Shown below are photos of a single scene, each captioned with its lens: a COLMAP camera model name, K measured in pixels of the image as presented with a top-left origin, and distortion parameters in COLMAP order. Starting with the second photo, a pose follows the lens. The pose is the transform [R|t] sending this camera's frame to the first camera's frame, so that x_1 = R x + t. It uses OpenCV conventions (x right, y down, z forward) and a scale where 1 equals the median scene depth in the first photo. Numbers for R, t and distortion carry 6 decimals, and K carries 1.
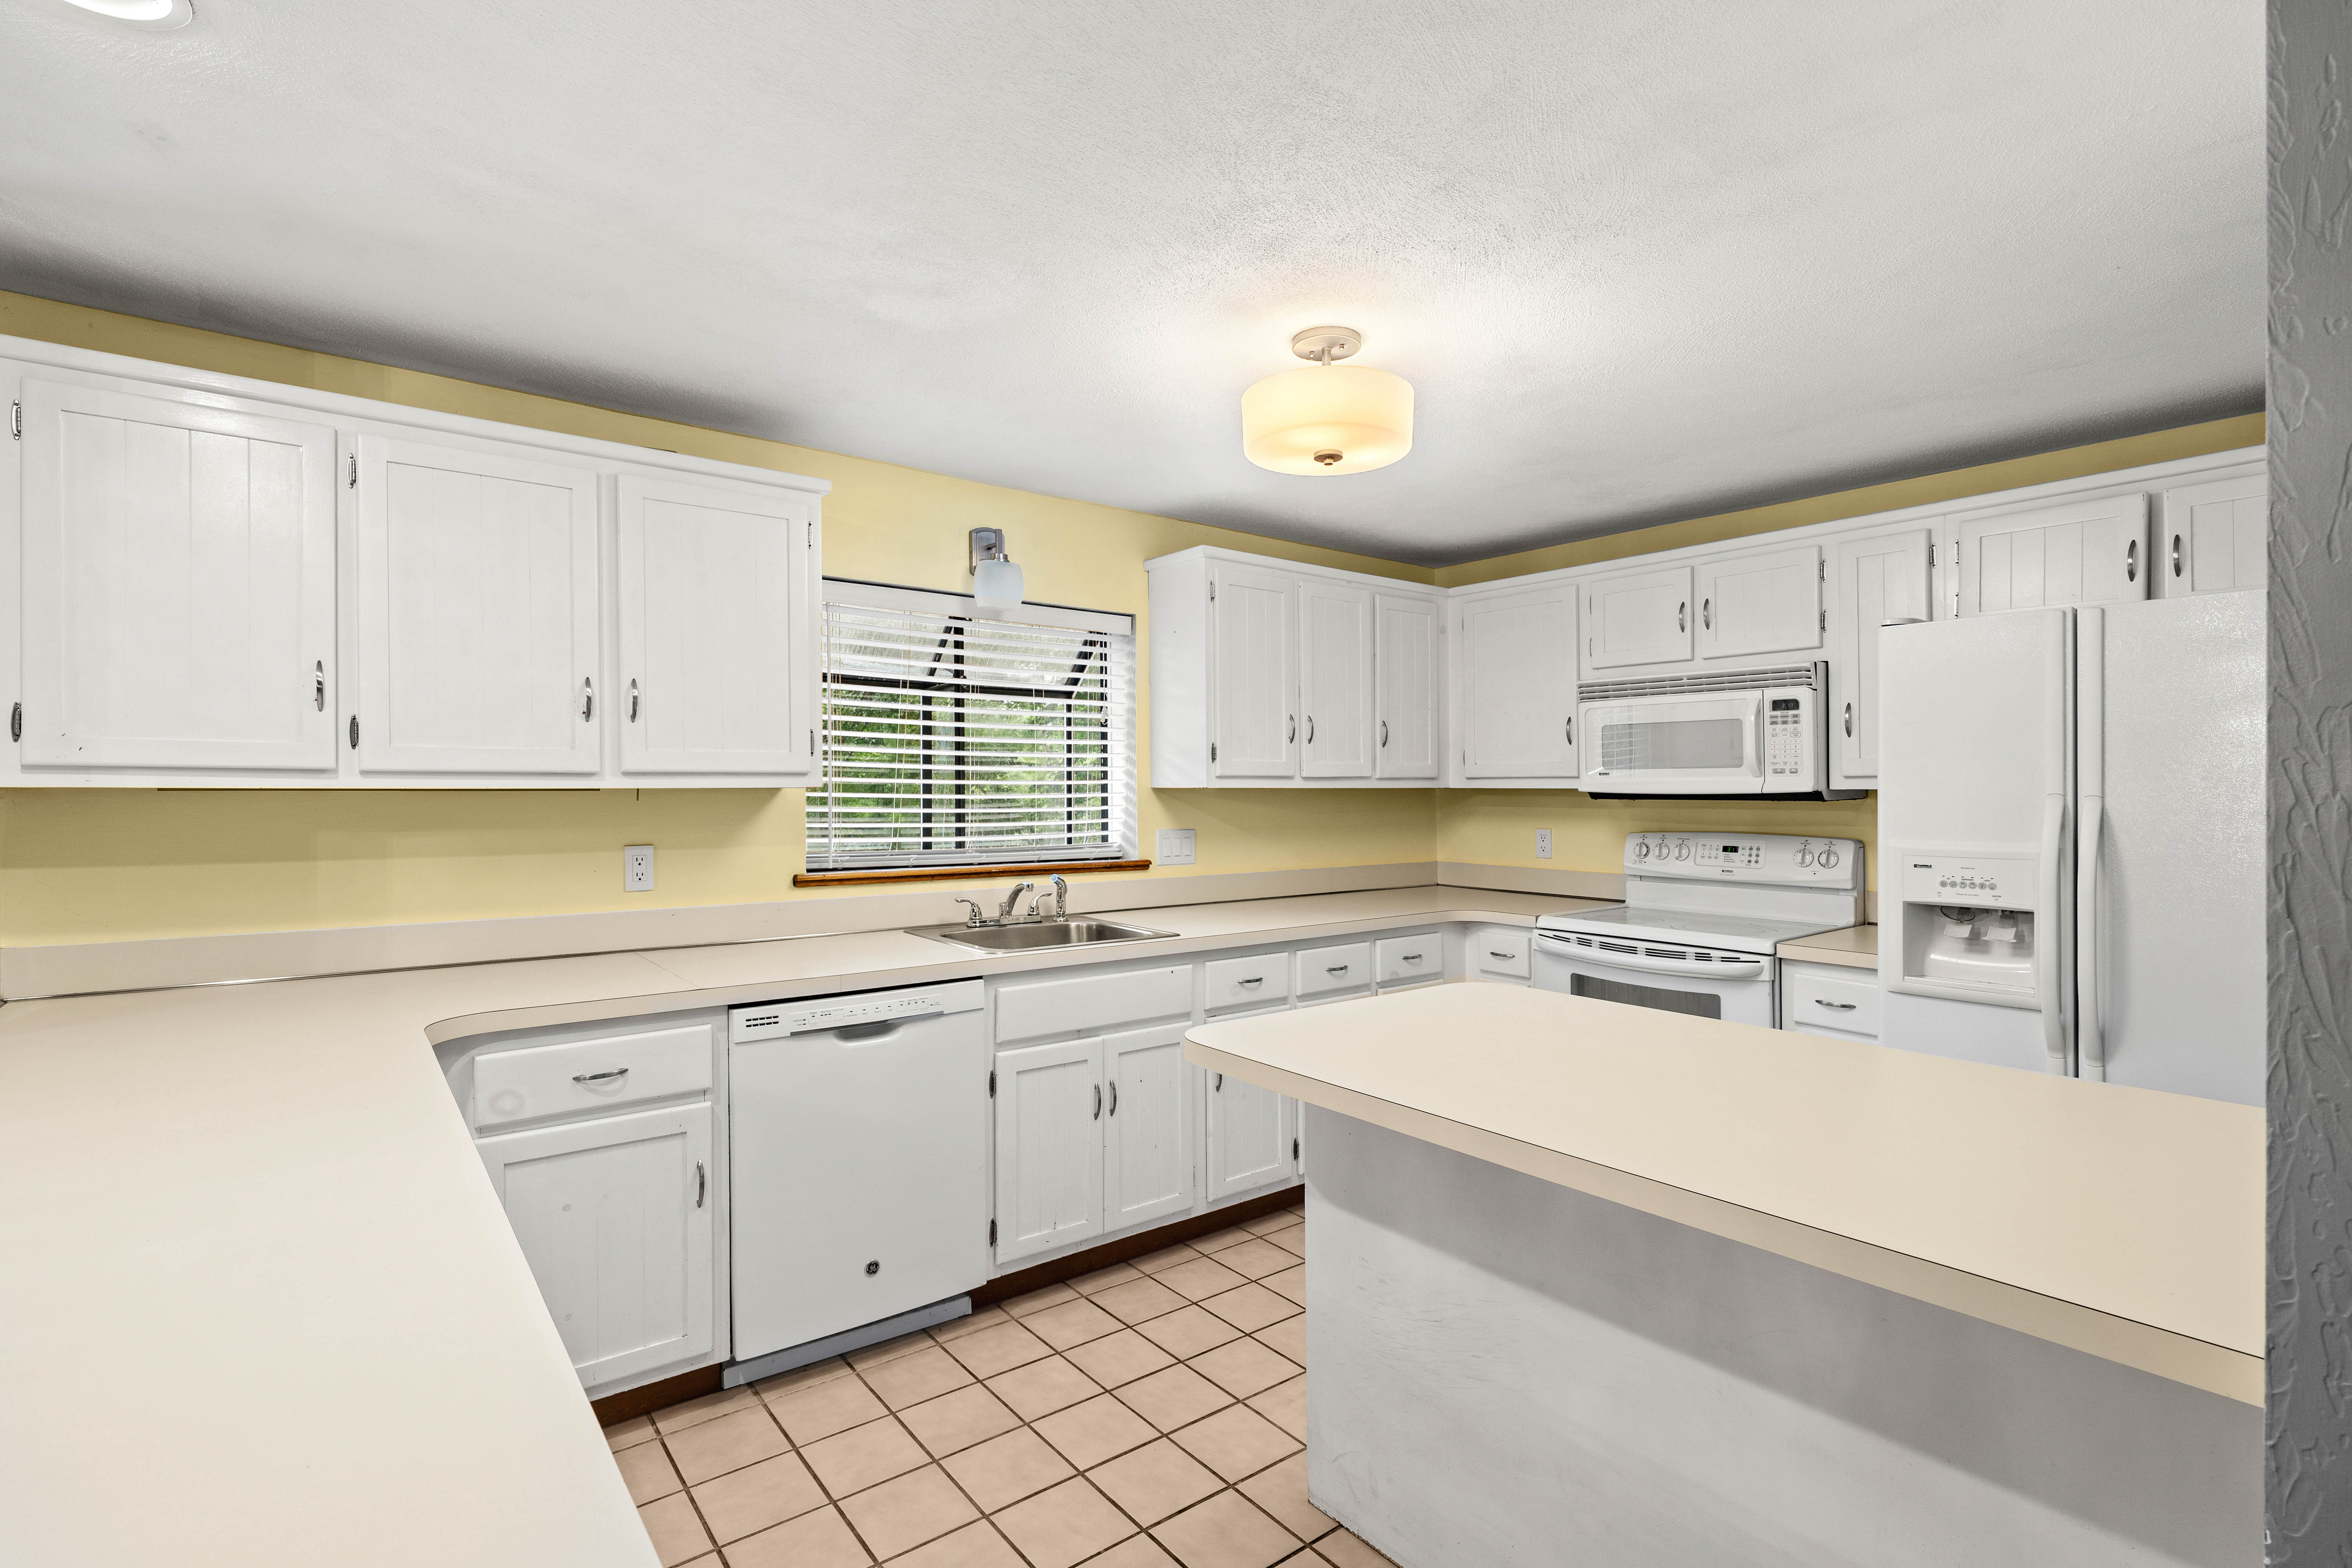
lens RADIAL K [[1101.7, 0, 1177.0], [0, 1101.7, 797.2], [0, 0, 1]] dist [0.000674, 0.000059]
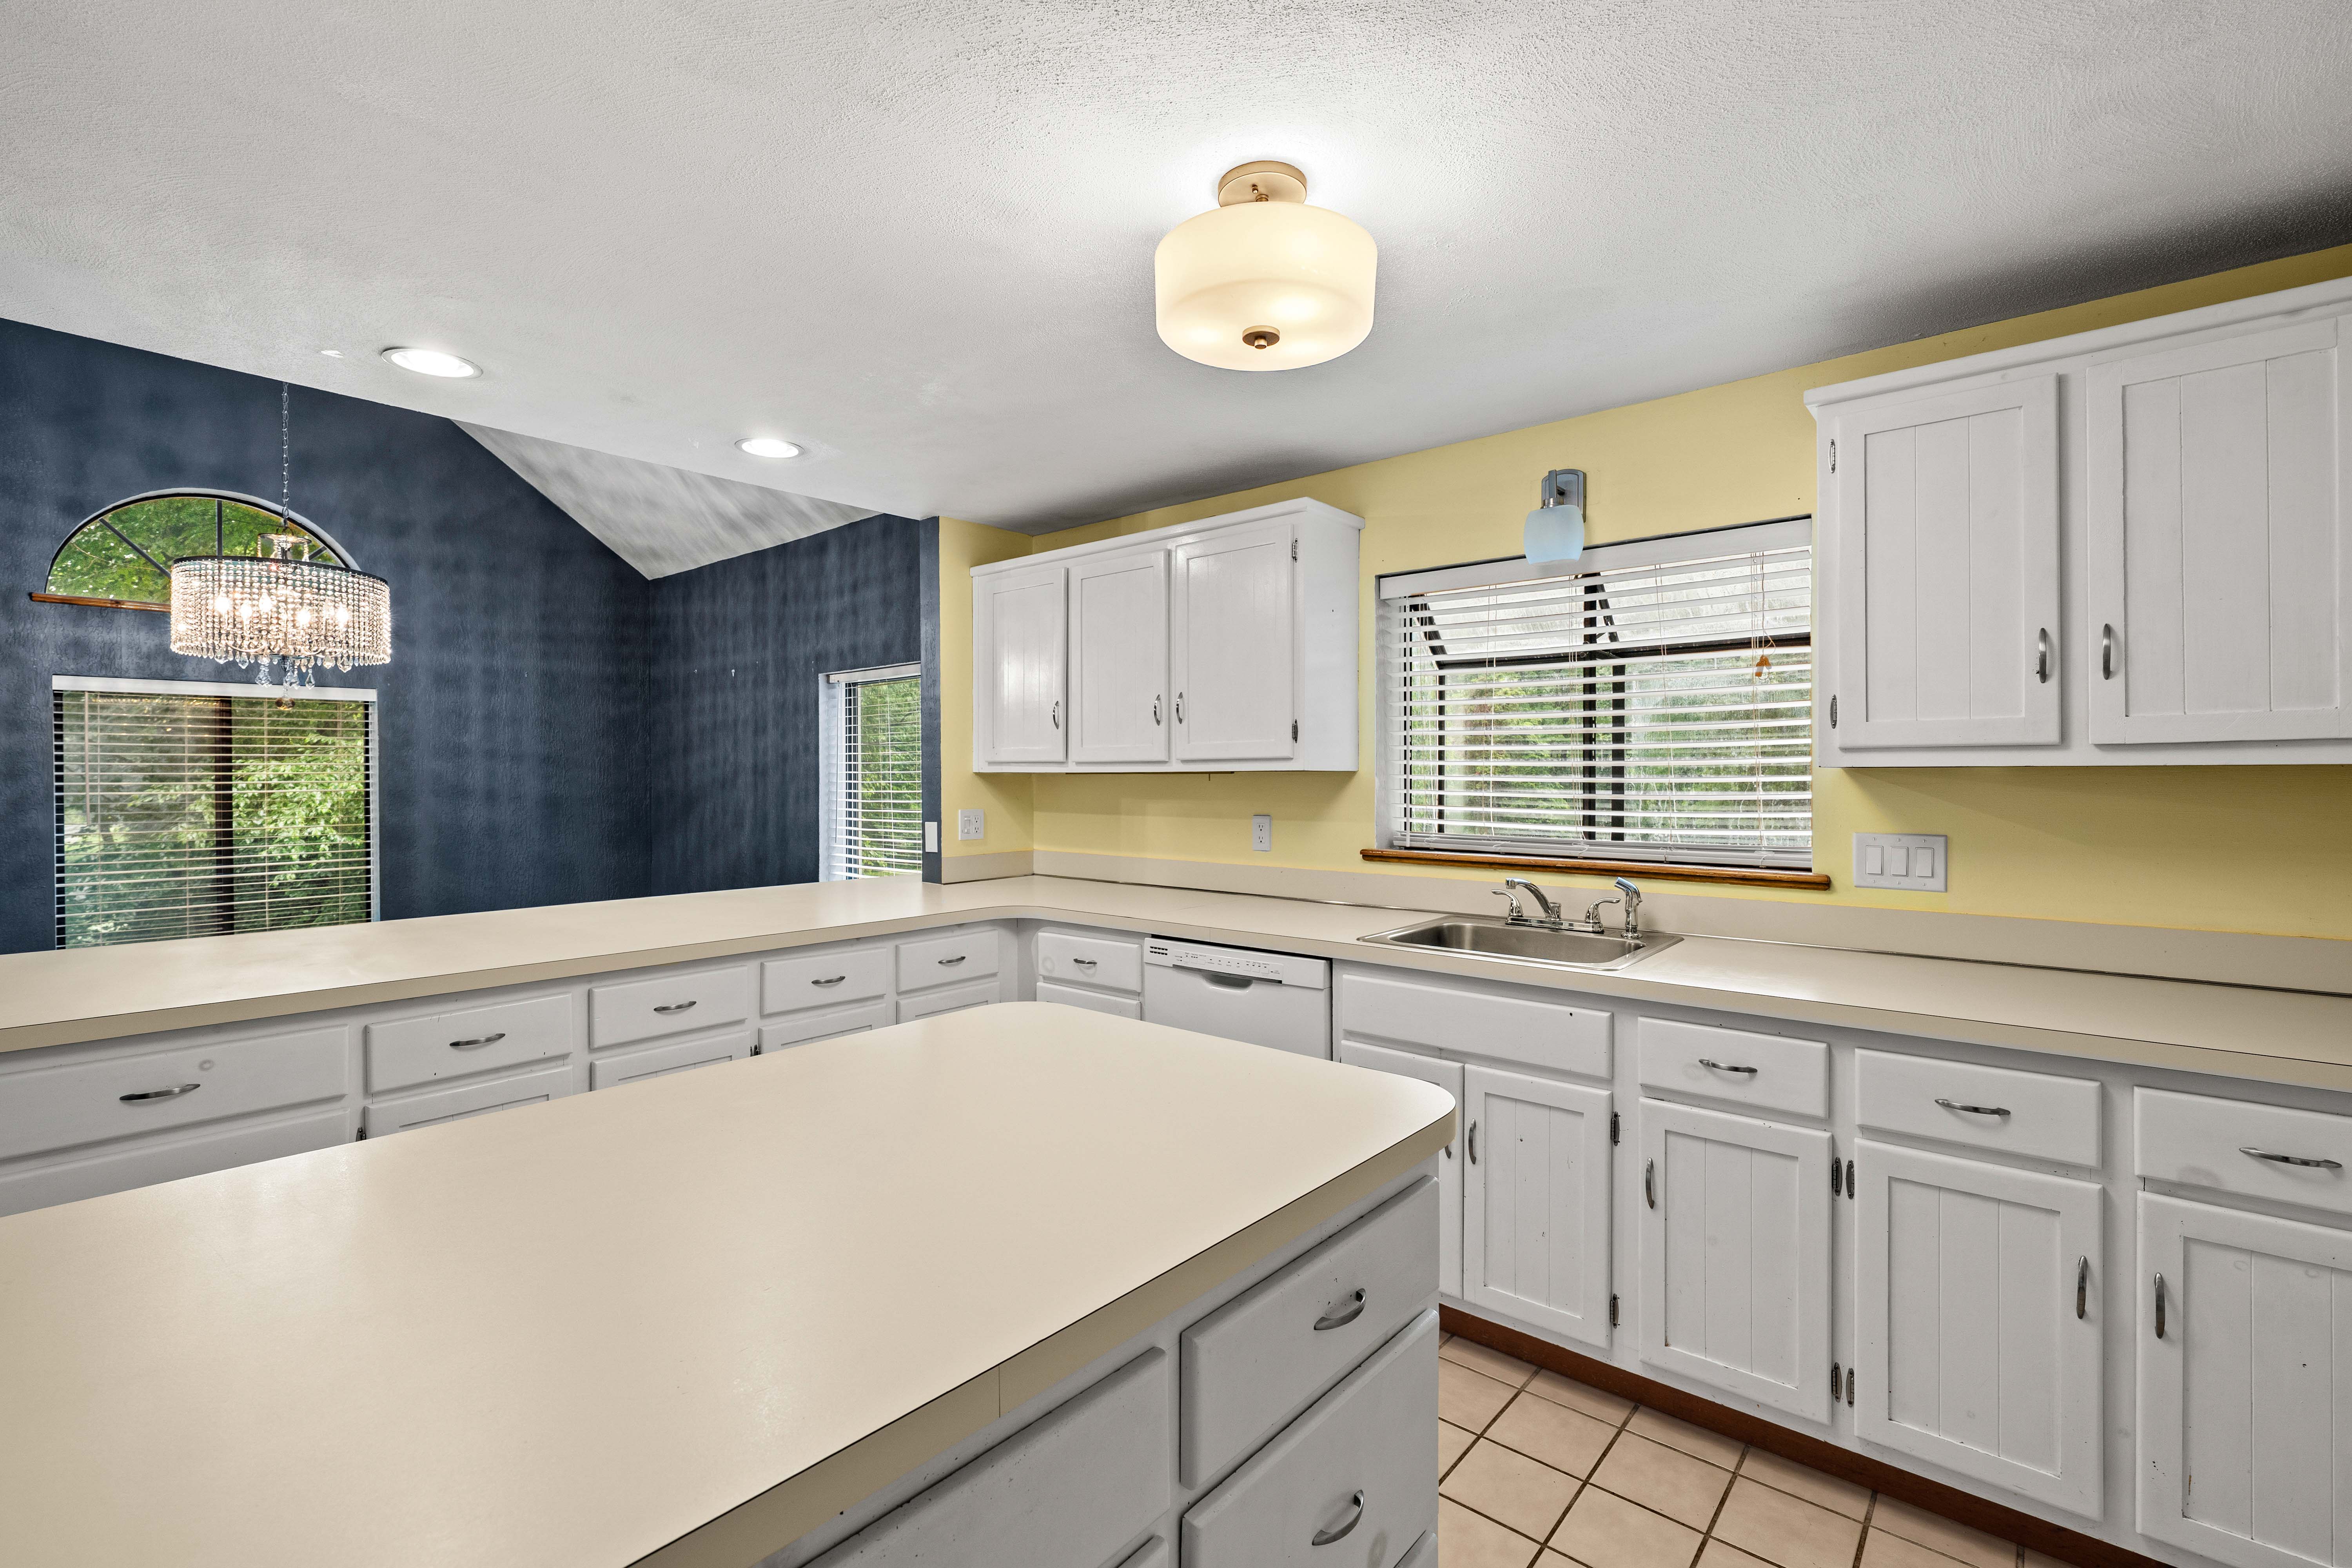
lens RADIAL K [[1051.8, 0, 1169.2], [0, 1051.8, 771.3], [0, 0, 1]] dist [0.007954, 0.001877]
pose [[0.190863, -0.004862, -0.981605, 0.575169], [-0.005463, 0.999967, -0.006015, -0.000761], [0.981601, 0.006510, 0.190830, 0.524962]]
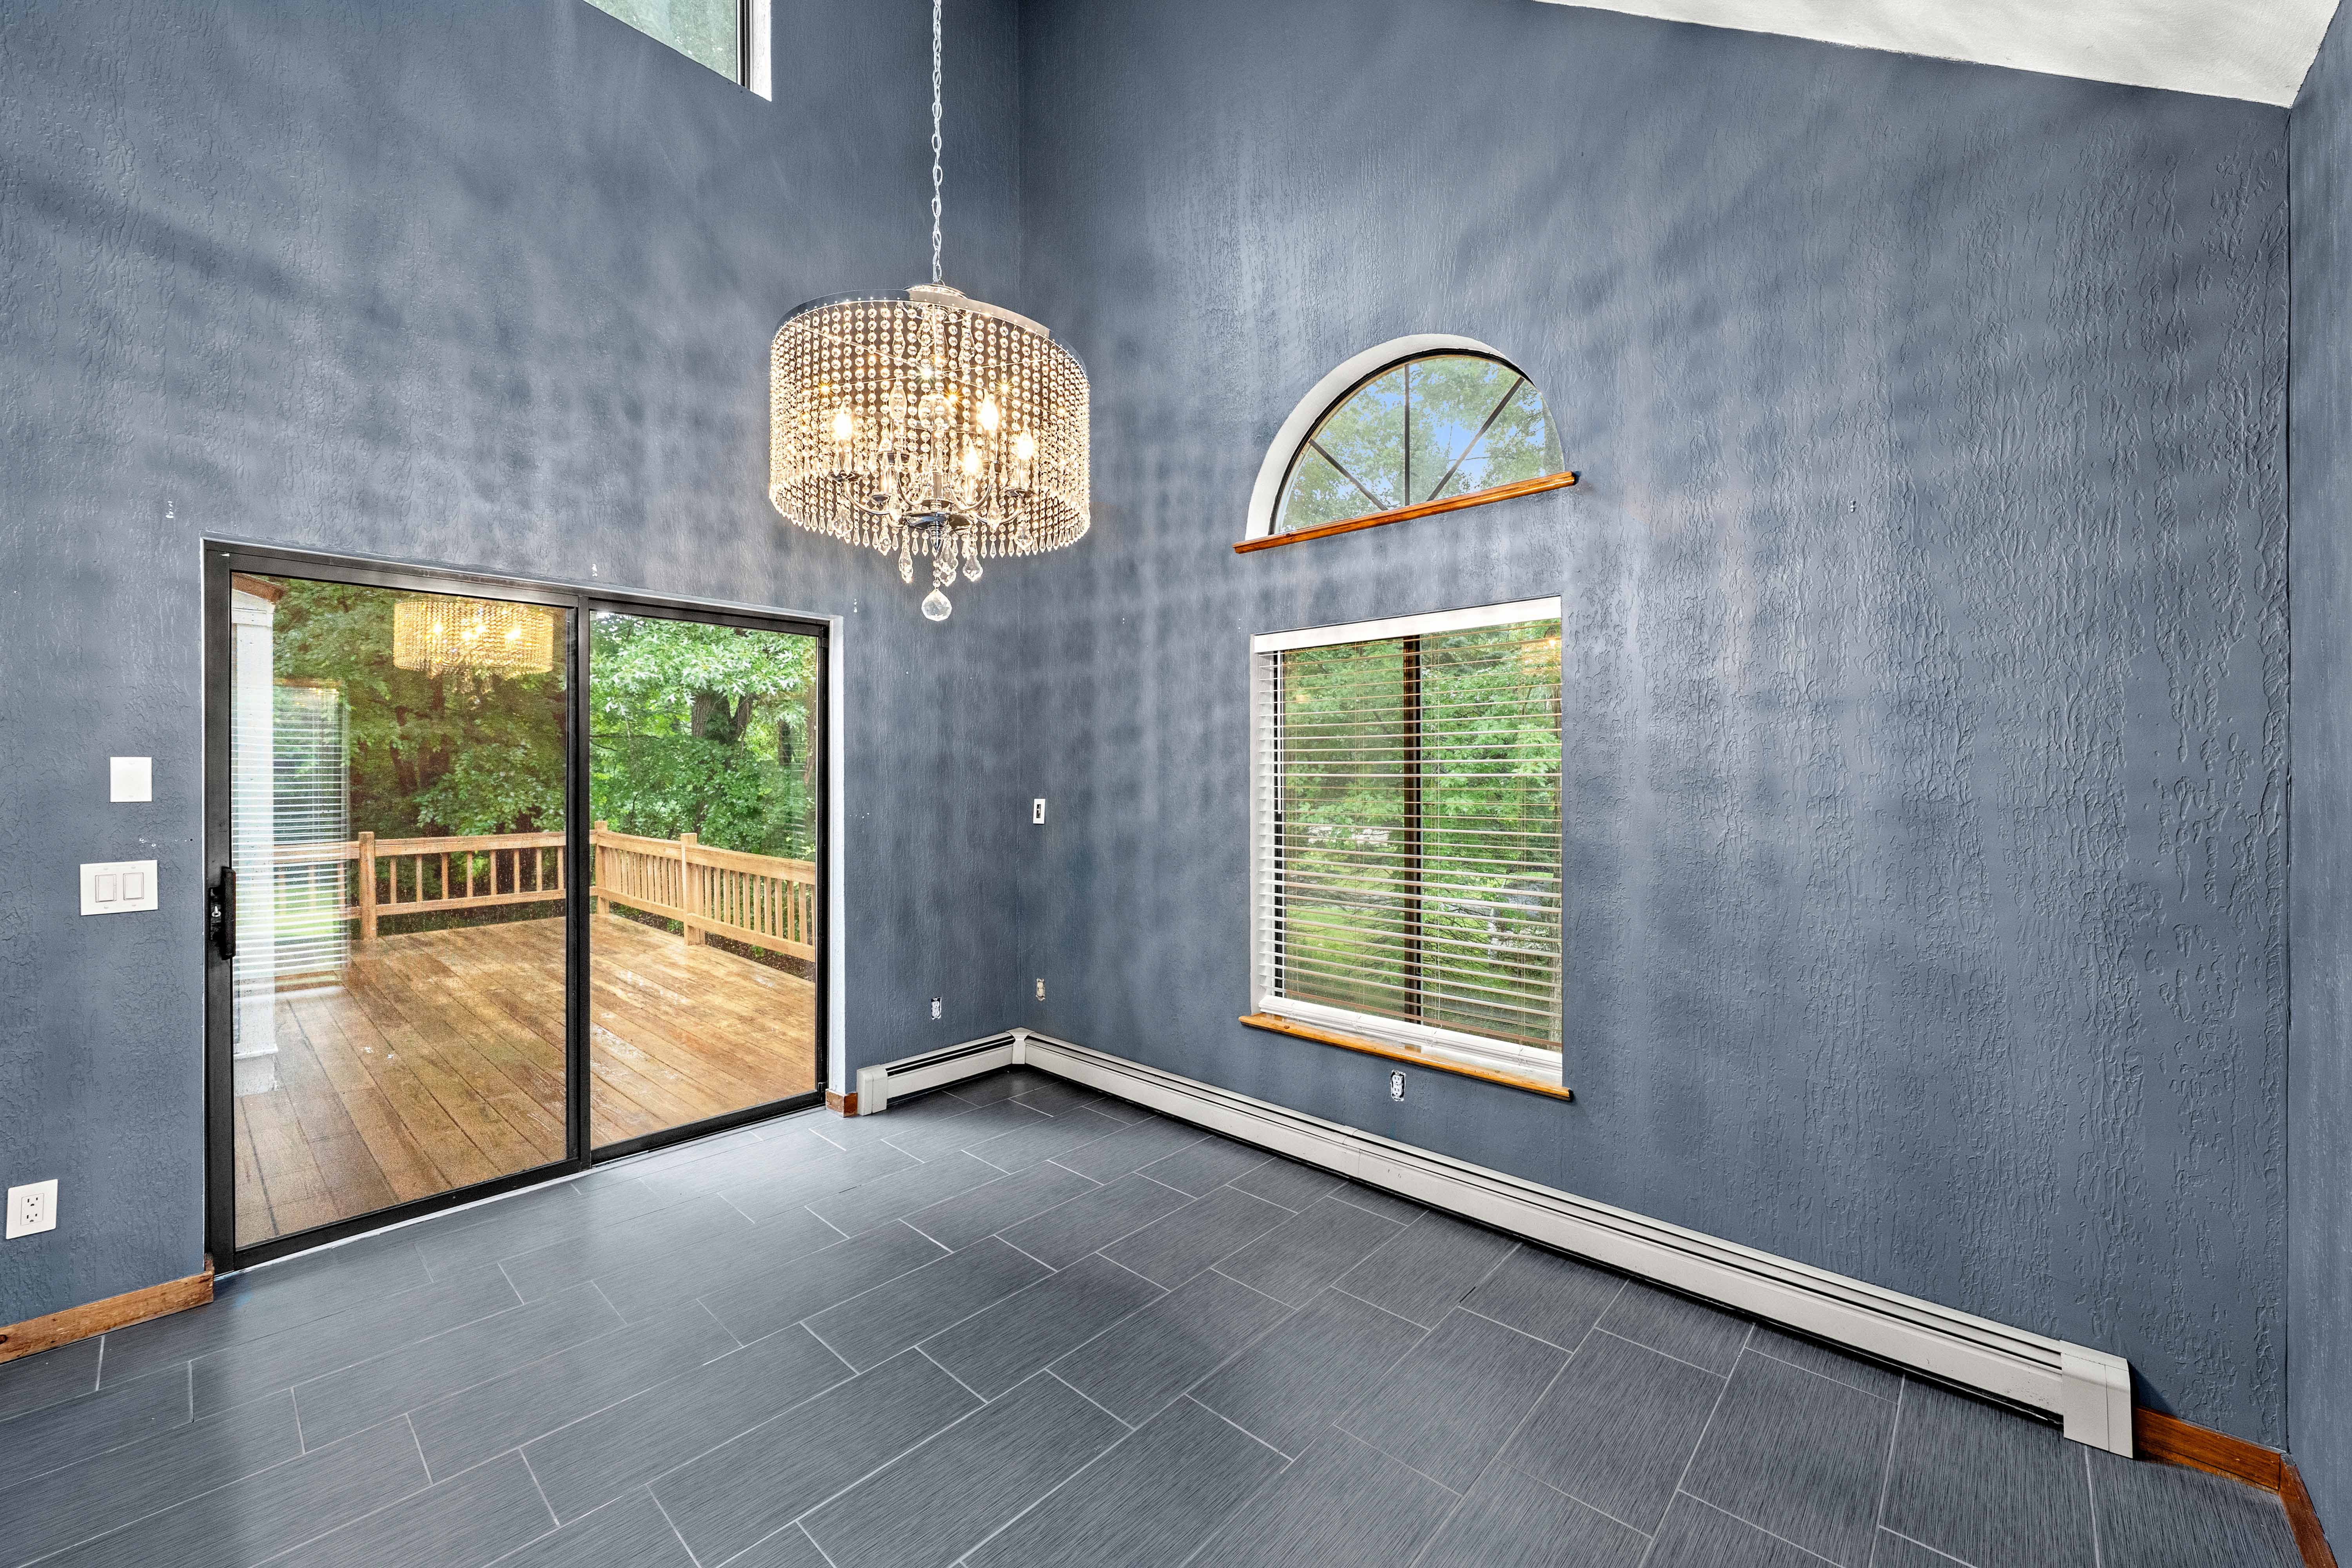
lens RADIAL K [[920.2, 0, 1181.9], [0, 920.2, 774.9], [0, 0, 1]] dist [-0.011757, 0.001418]
pose [[-0.985247, -0.000058, -0.171137, -0.757324], [-0.002713, 0.999880, 0.015278, 0.012648], [0.171116, 0.015517, -0.985129, 0.364420]]
